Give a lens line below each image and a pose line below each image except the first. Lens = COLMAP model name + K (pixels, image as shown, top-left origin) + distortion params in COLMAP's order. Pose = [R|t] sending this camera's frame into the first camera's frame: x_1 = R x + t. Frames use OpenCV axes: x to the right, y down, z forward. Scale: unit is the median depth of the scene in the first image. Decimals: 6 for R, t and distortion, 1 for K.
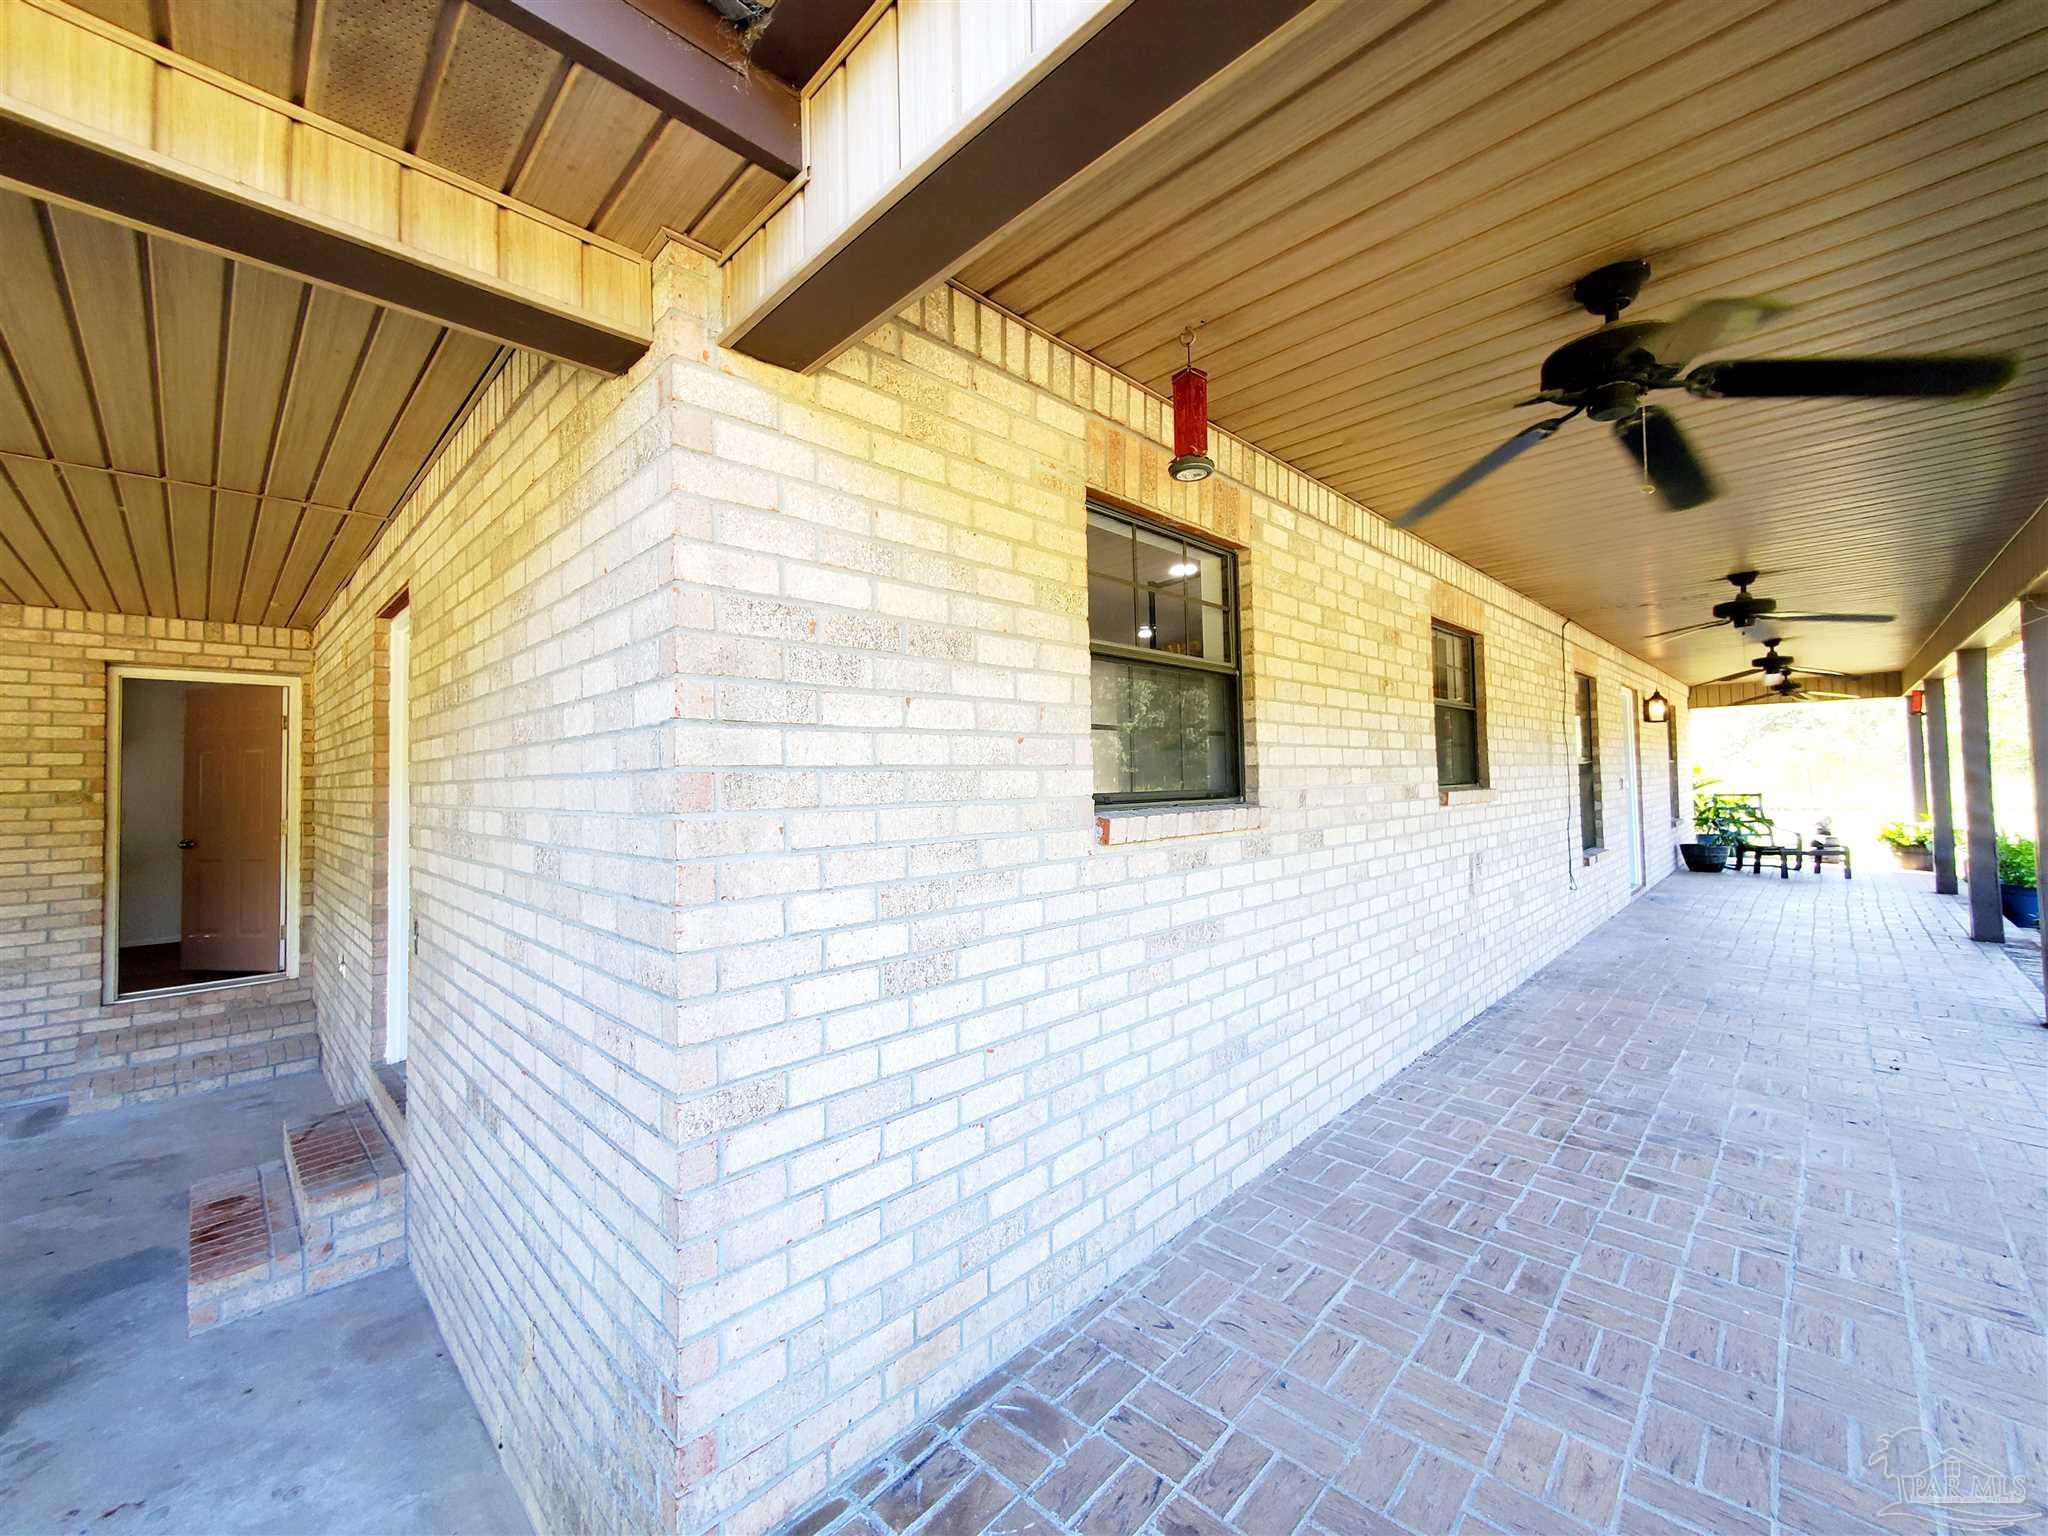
lens RADIAL K [[815.2, 0, 1019.1], [0, 815.2, 754.0], [0, 0, 1]] dist [0.003279, -0.000029]
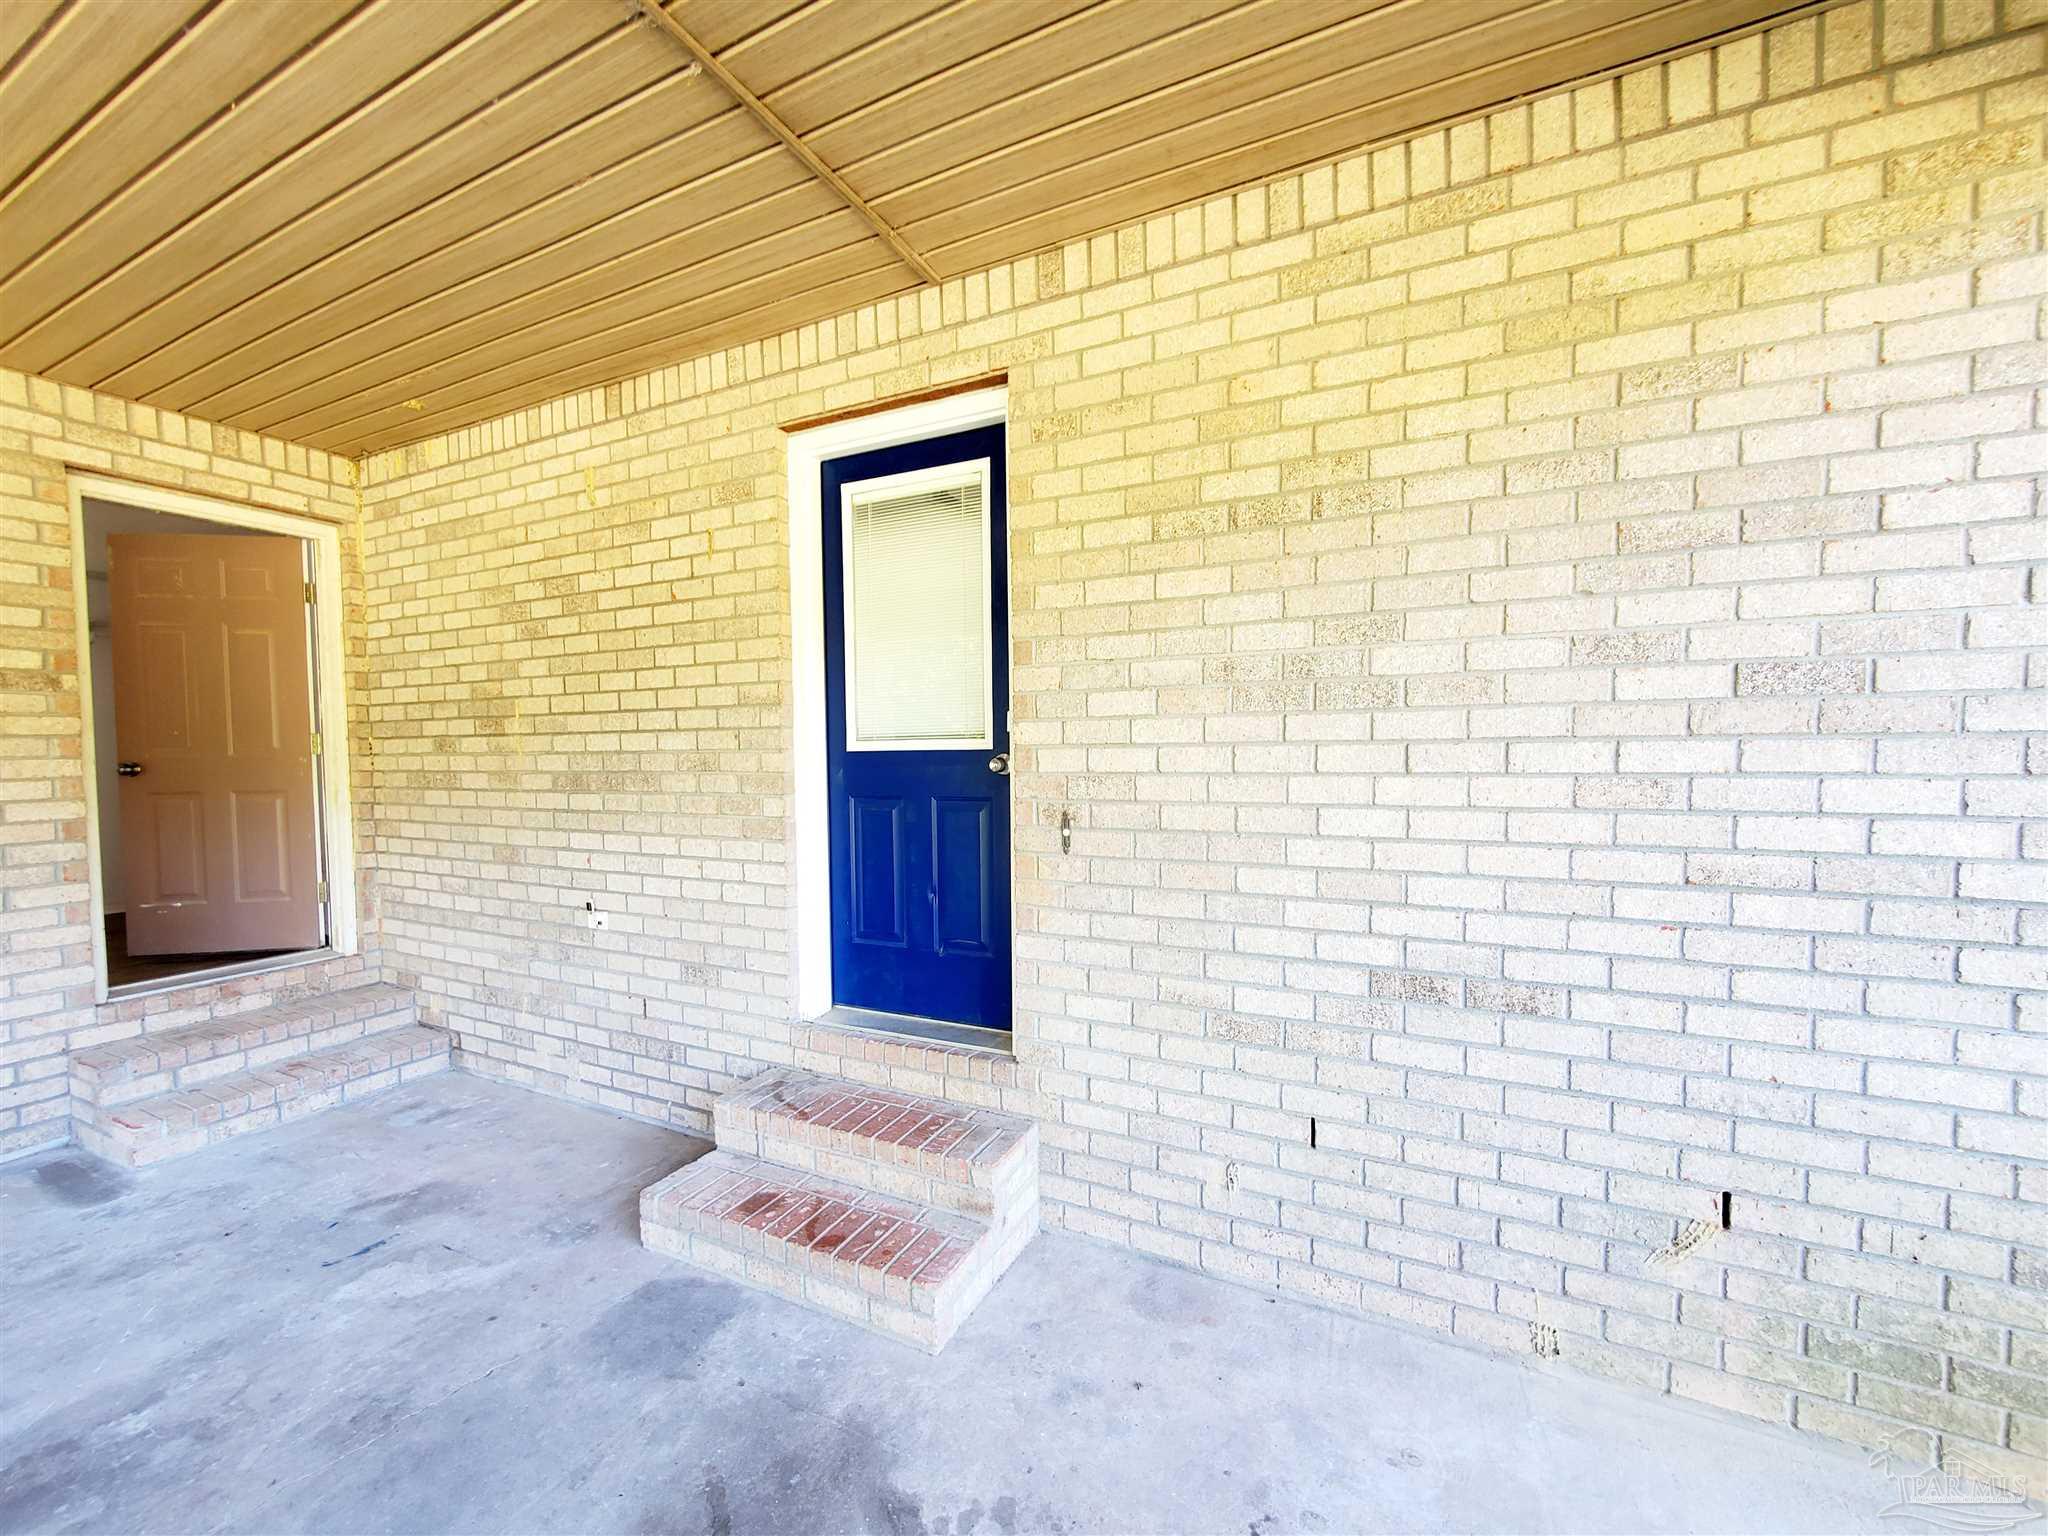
lens RADIAL K [[815.2, 0, 1025.1], [0, 815.2, 776.5], [0, 0, 1]] dist [0.003279, -0.000029]
pose [[0.947856, -0.005257, 0.318655, -0.632512], [-0.014330, 0.998150, 0.059090, 0.078174], [-0.318376, -0.060575, 0.946027, 0.166337]]
